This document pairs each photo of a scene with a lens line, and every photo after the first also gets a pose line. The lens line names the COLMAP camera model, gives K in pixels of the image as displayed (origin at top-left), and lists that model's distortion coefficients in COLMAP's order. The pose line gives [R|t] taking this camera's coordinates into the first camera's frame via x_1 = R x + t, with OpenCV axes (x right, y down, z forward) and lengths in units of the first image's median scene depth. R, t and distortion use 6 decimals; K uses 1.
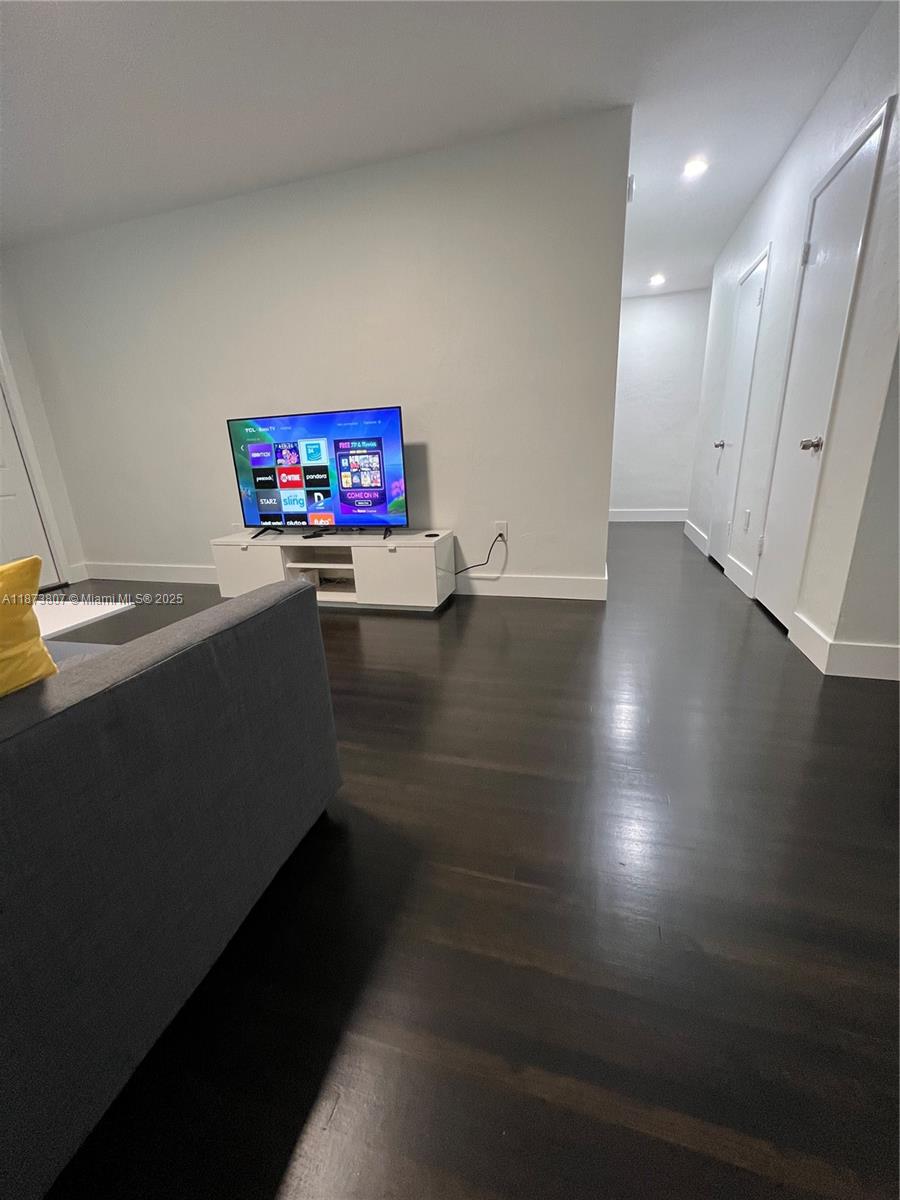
lens RADIAL K [[483.0, 0, 447.6], [0, 483.0, 600.4], [0, 0, 1]] dist [0.000627, -0.000491]
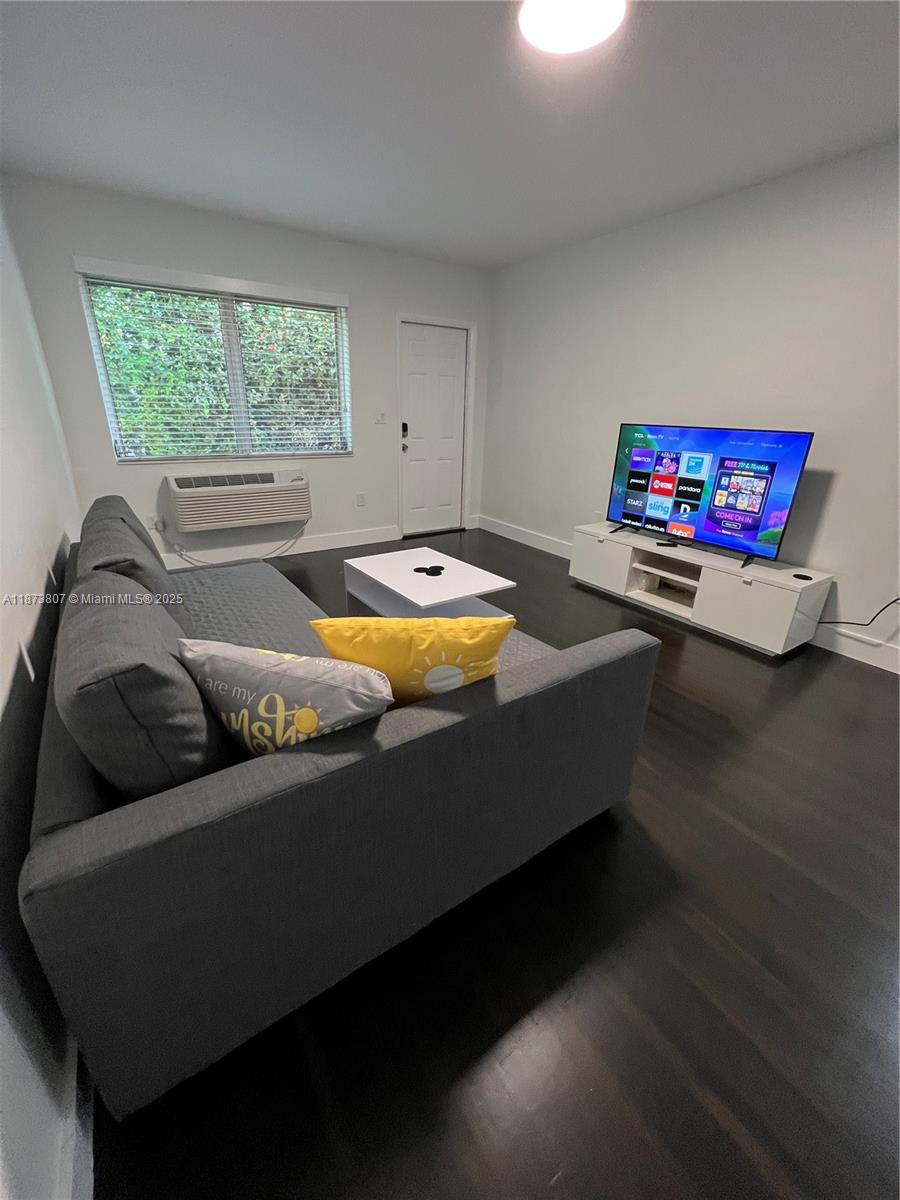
lens RADIAL K [[483.0, 0, 447.6], [0, 483.0, 600.4], [0, 0, 1]] dist [0.000627, -0.000491]
pose [[0.761190, 0.299944, -0.574998, -0.005106], [-0.250025, 0.953806, 0.166560, -0.075060], [0.598395, 0.016980, 0.801021, -0.111731]]
